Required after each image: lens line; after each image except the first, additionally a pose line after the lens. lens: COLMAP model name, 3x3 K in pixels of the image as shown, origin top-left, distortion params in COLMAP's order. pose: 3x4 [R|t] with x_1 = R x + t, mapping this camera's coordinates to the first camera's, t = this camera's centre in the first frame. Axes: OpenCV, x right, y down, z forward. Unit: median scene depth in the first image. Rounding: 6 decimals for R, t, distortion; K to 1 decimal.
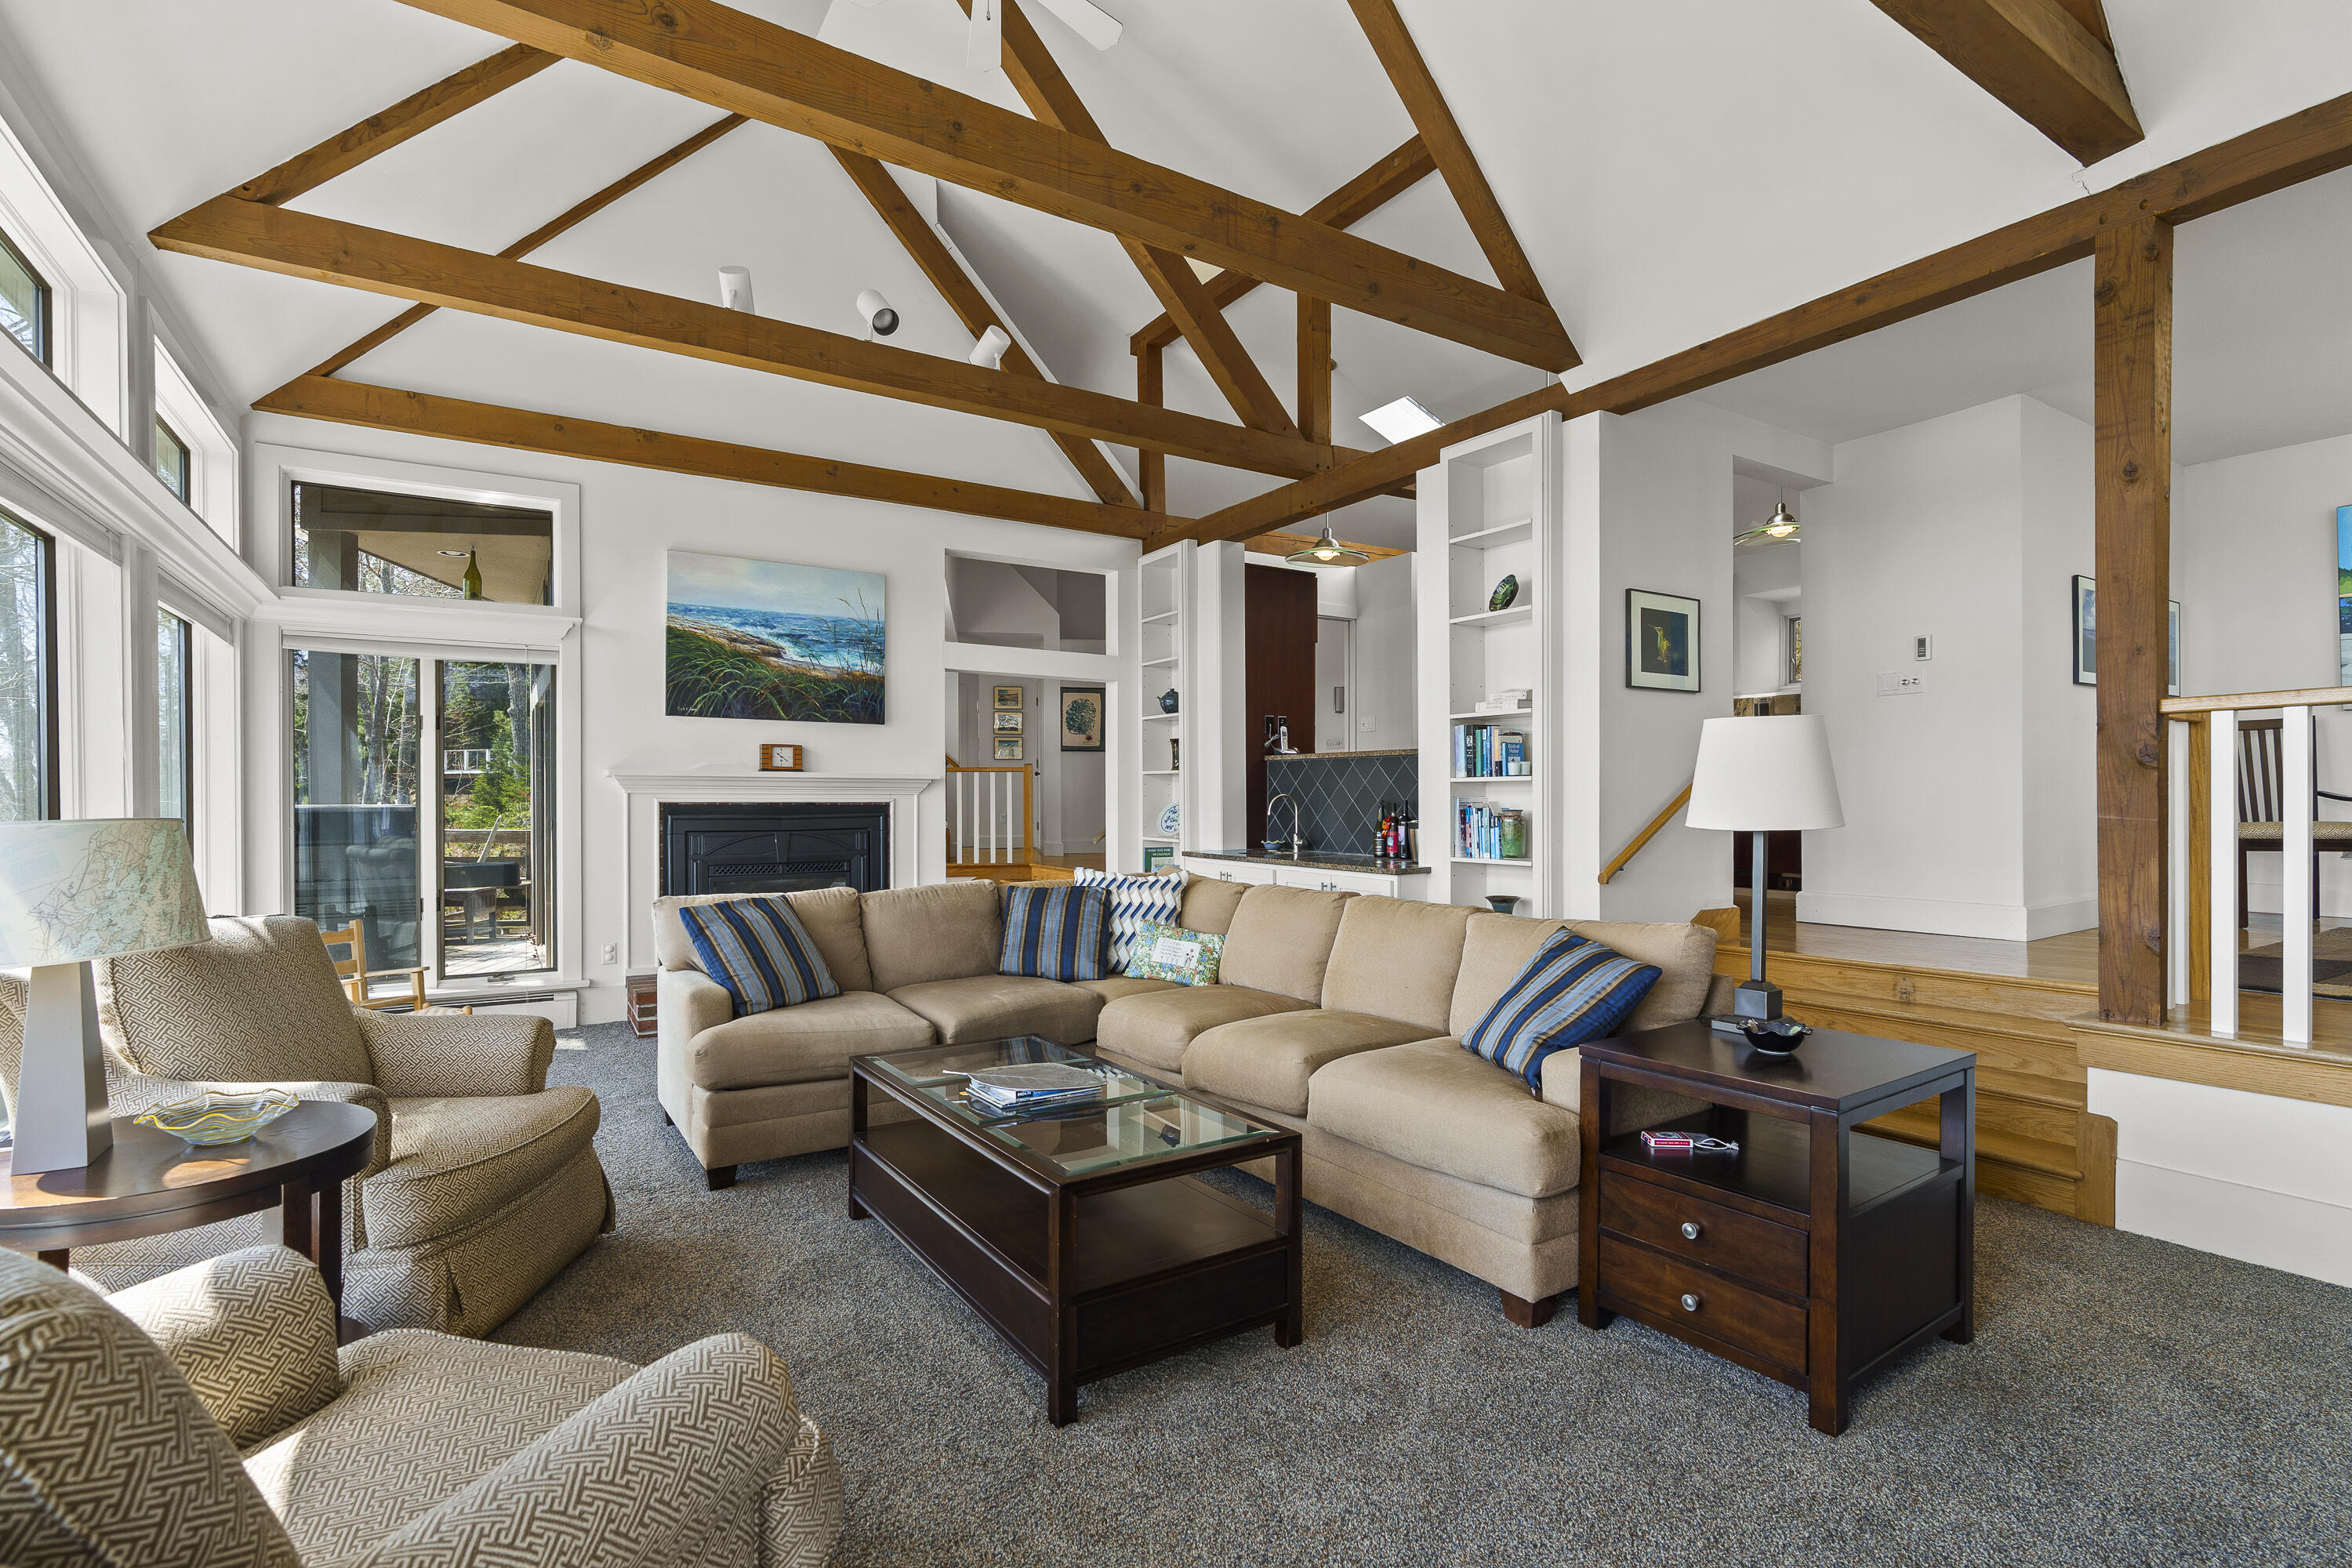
lens RADIAL K [[1088.2, 0, 1173.2], [0, 1088.2, 788.0], [0, 0, 1]] dist [-0.002647, 0.000594]
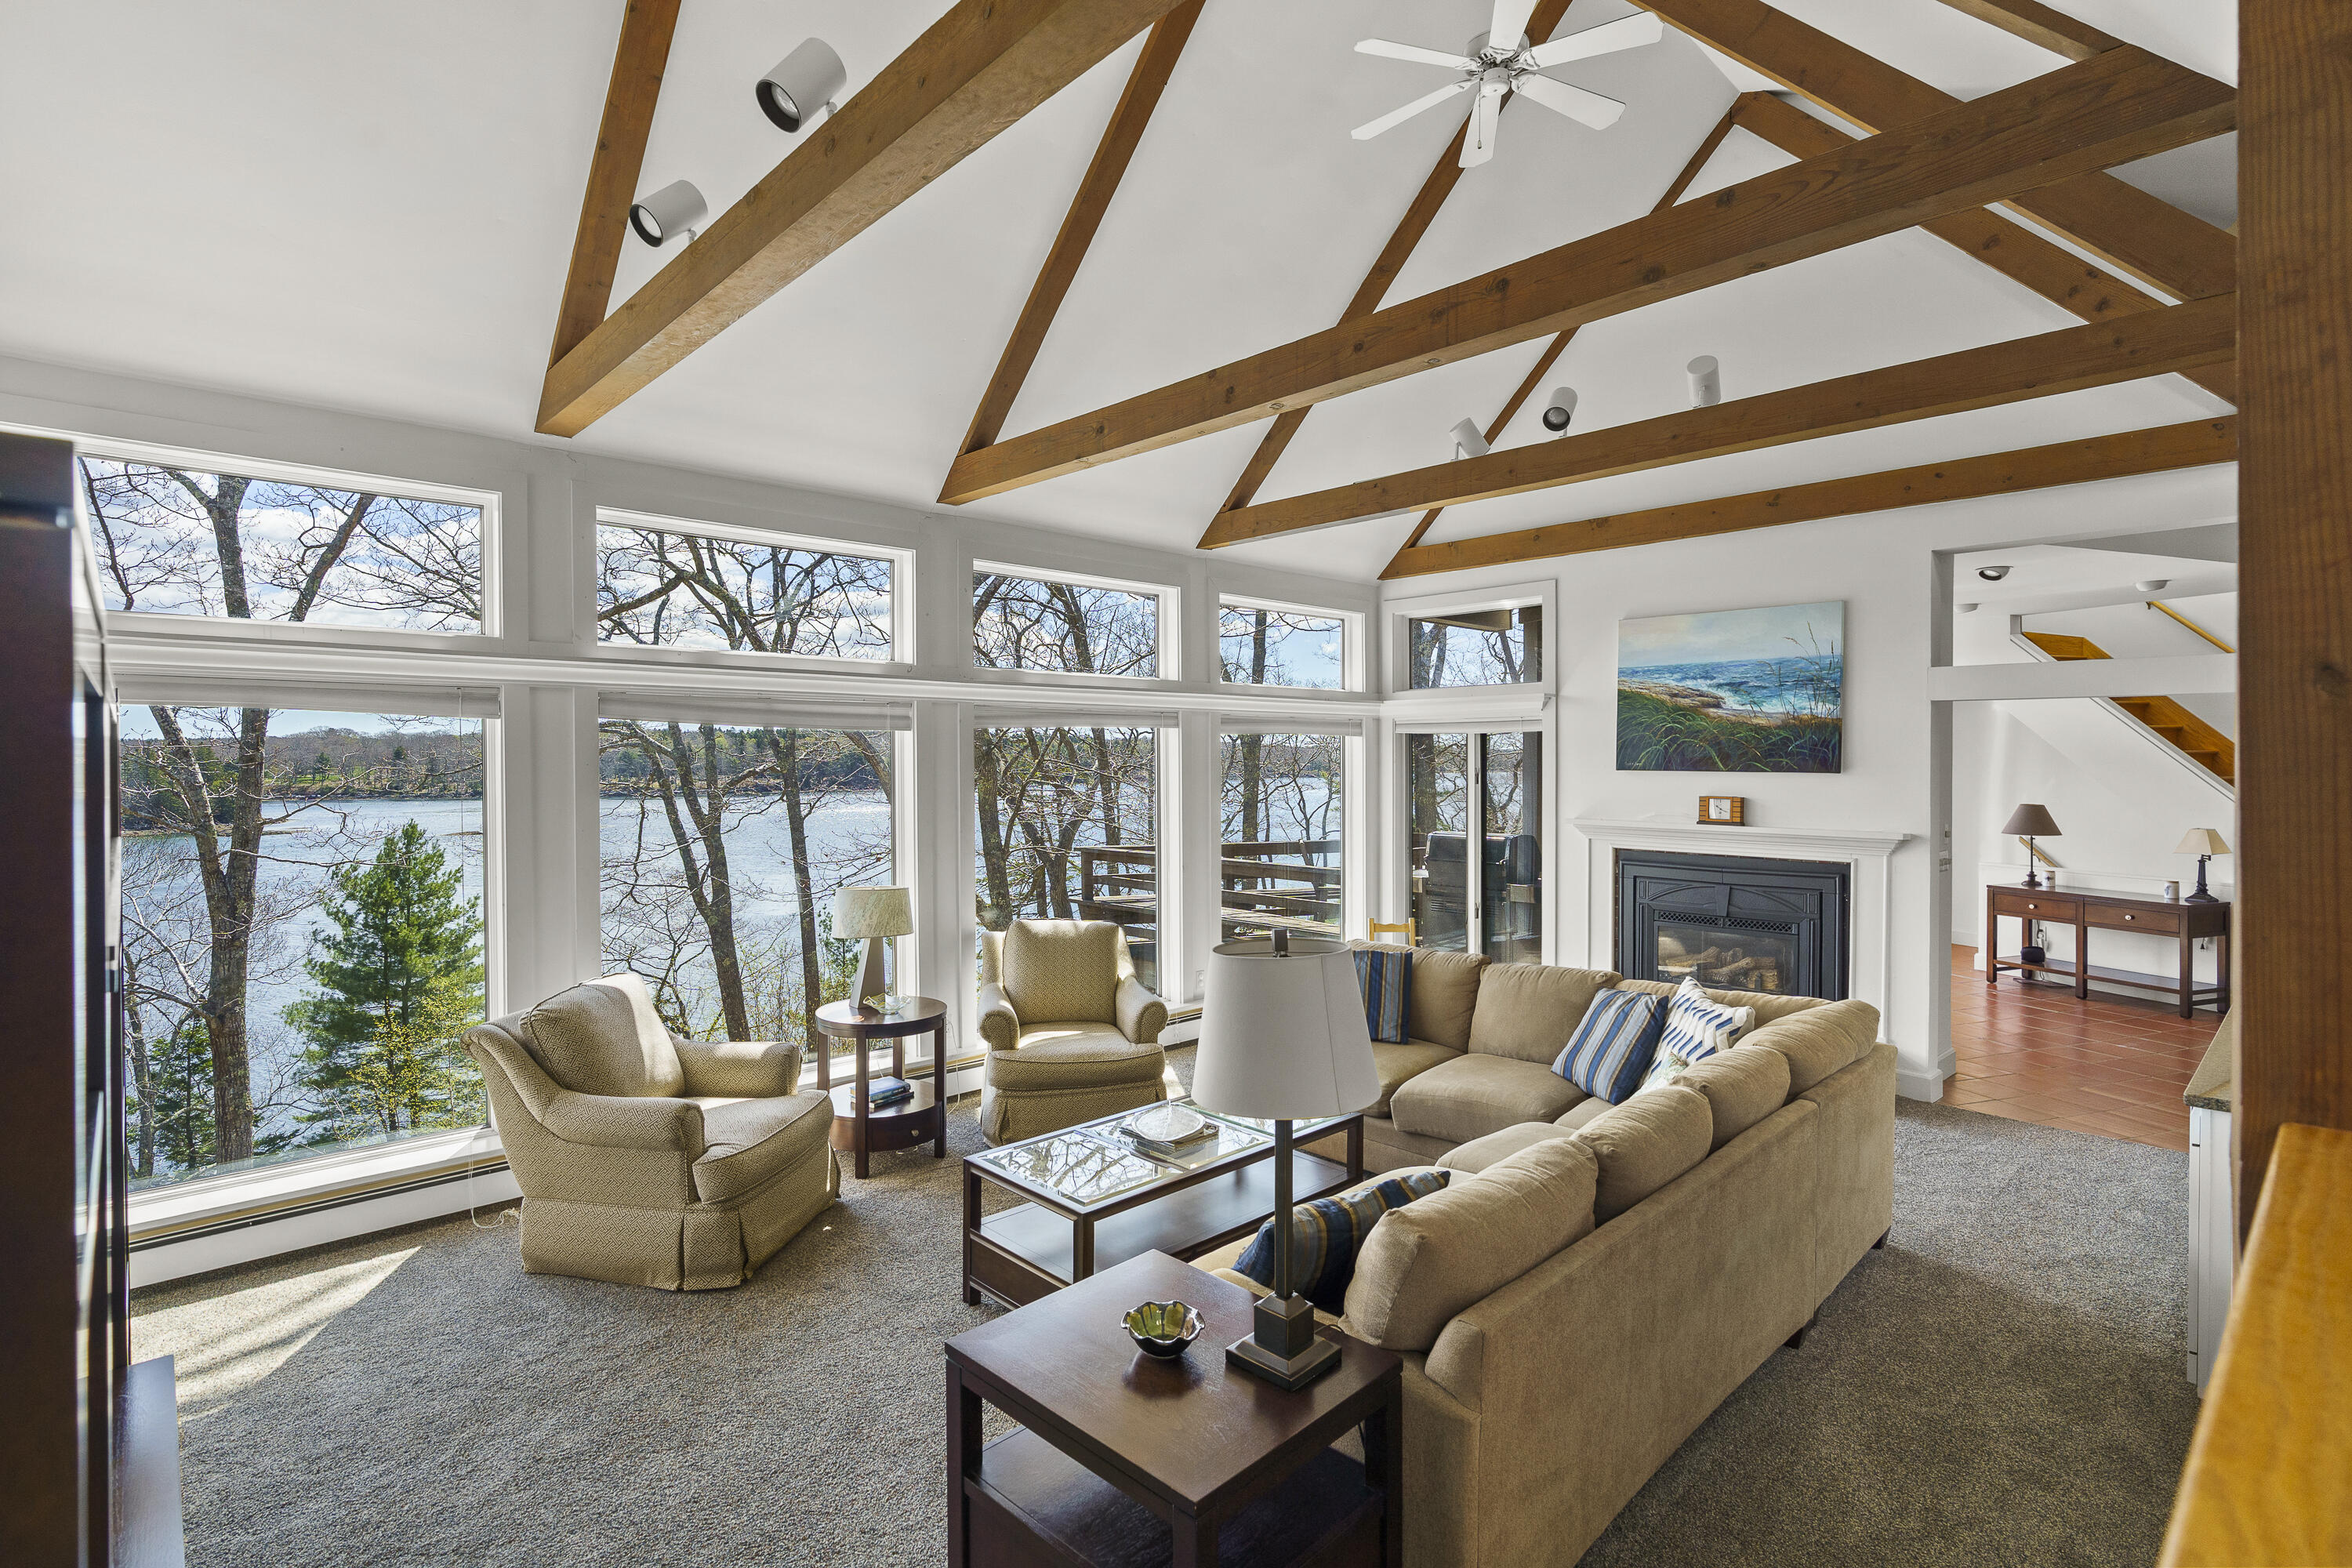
lens RADIAL K [[1127.0, 0, 1180.4], [0, 1127.0, 779.5], [0, 0, 1]] dist [0.002563, 0.001710]
pose [[0.190348, 0.020766, -0.981497, 0.551168], [0.010552, 0.999675, 0.023197, -0.084855], [0.981660, -0.014772, 0.190067, 0.330108]]
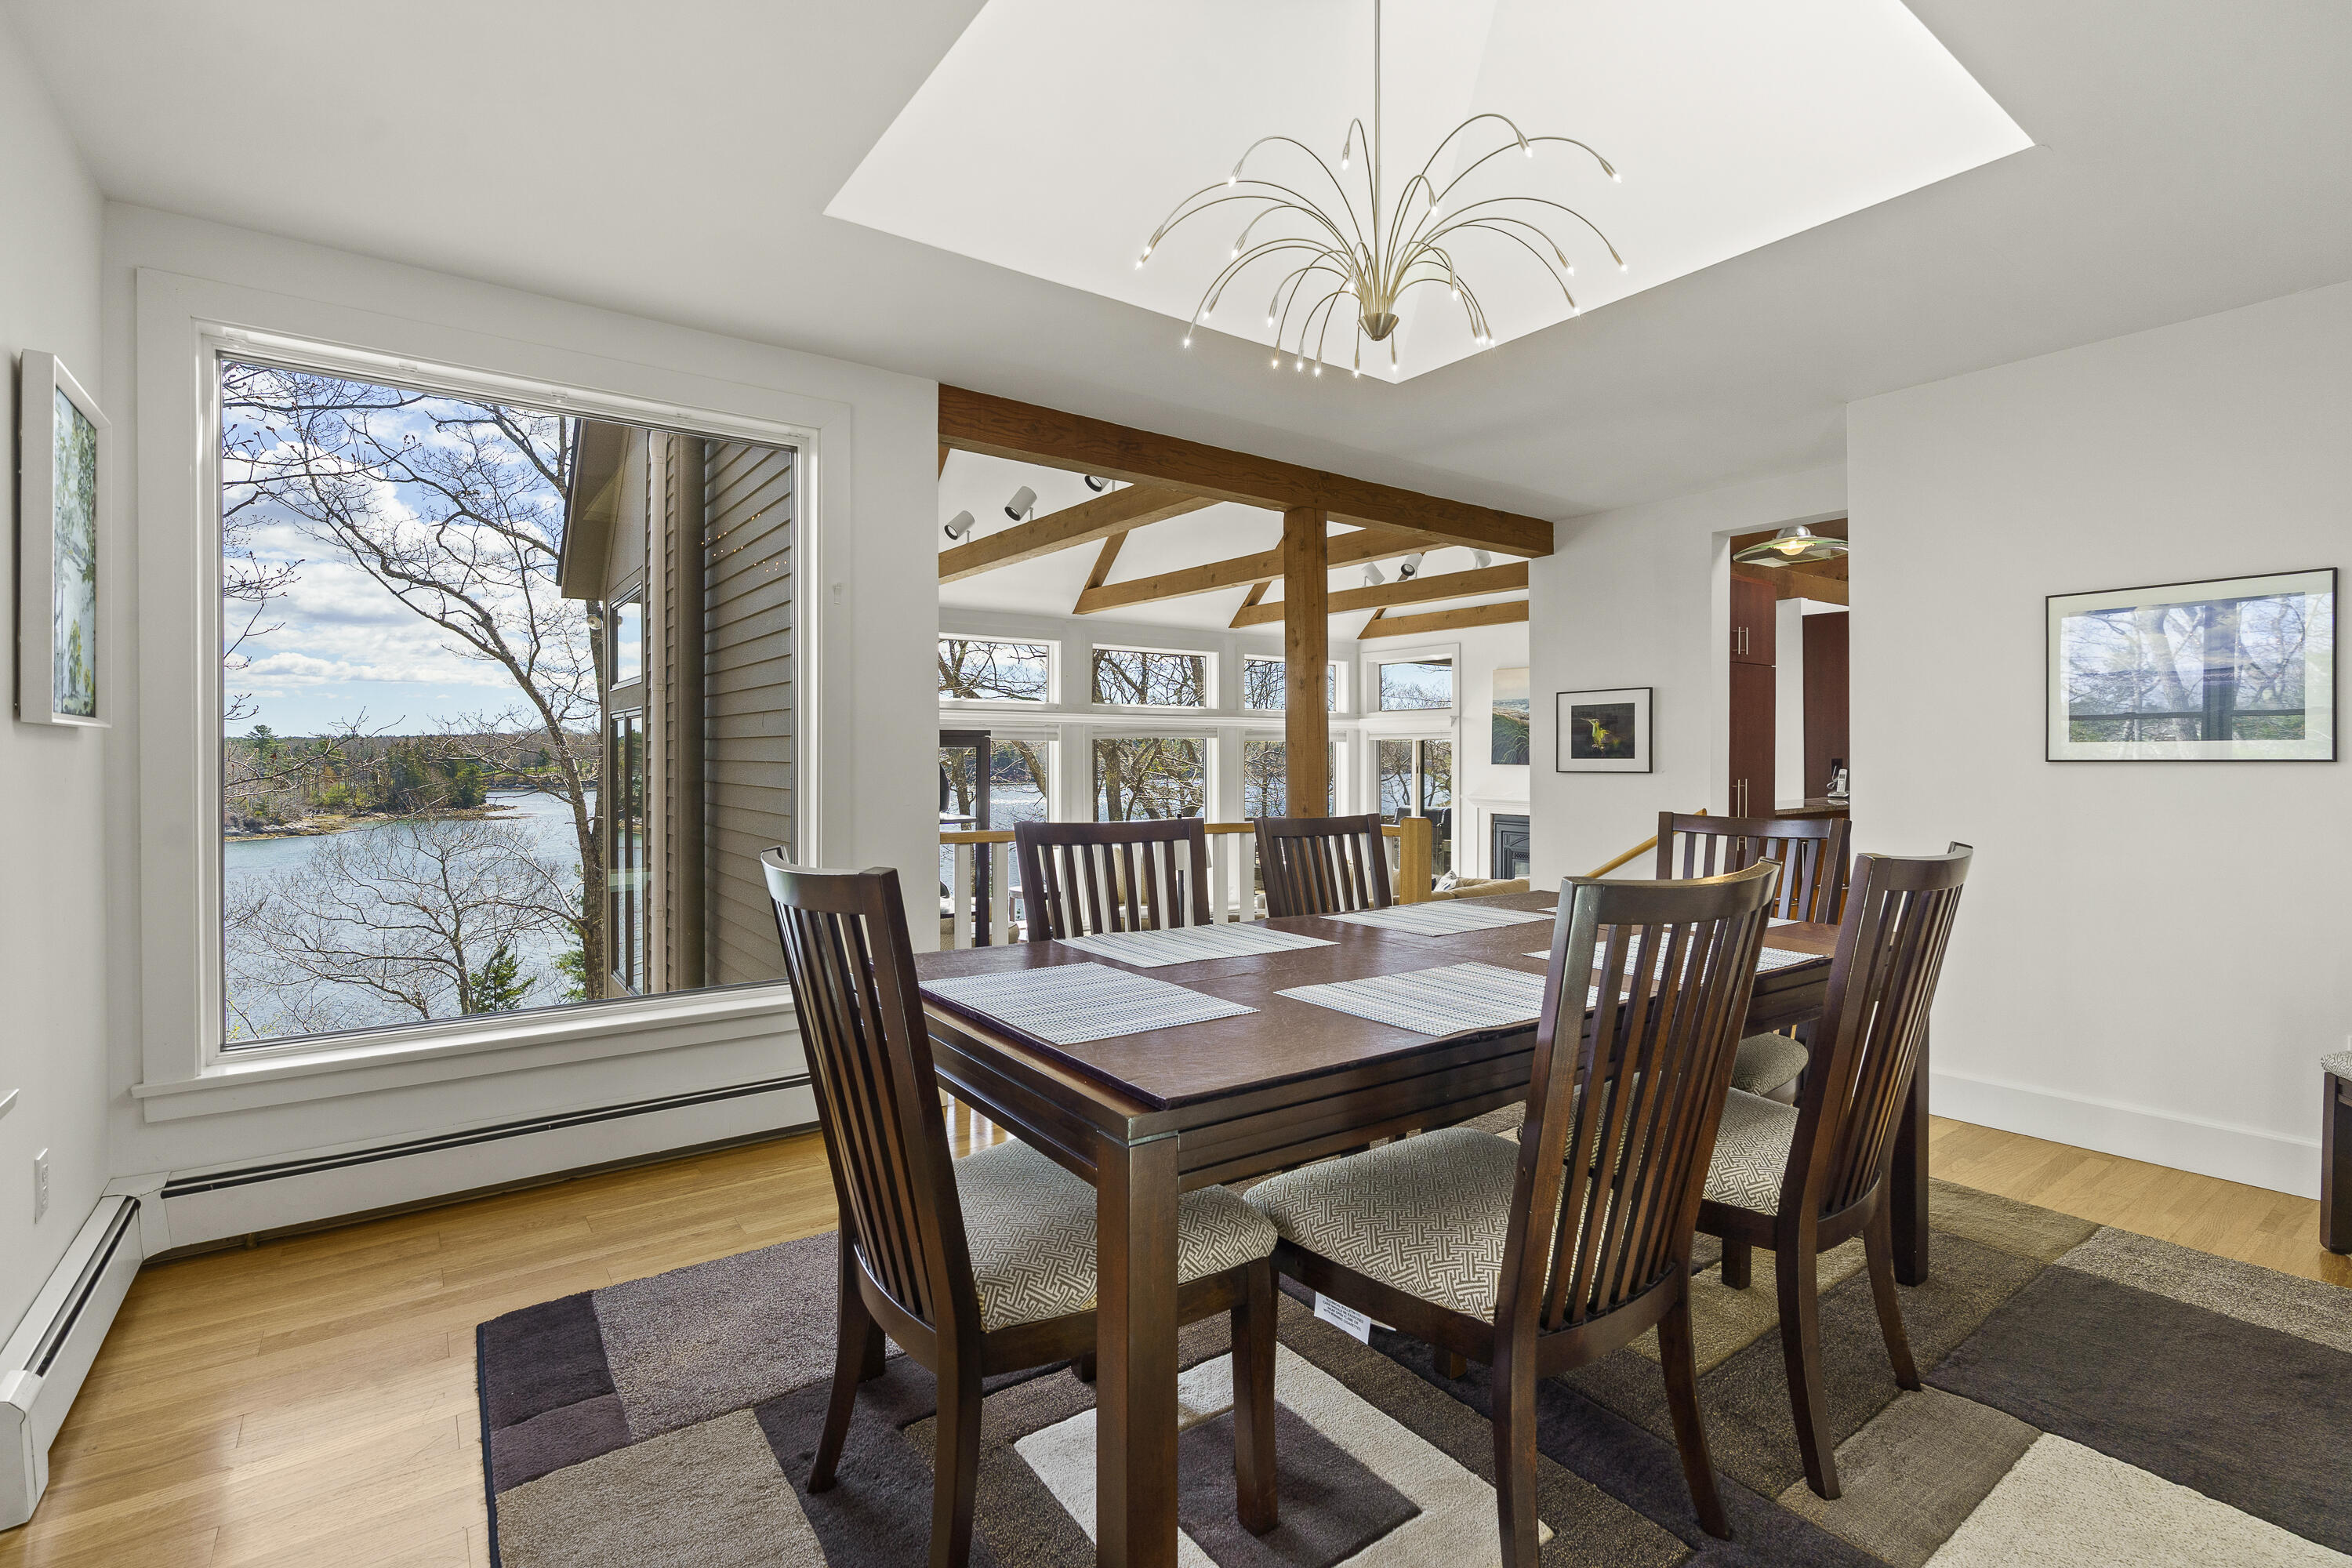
lens RADIAL K [[1088.2, 0, 1183.1], [0, 1088.2, 764.4], [0, 0, 1]] dist [-0.002647, 0.000594]
pose [[0.072891, 0.011321, -0.997276, 1.199175], [0.008115, 0.999896, 0.011944, -0.088275], [0.997307, -0.008964, 0.072791, 0.356044]]
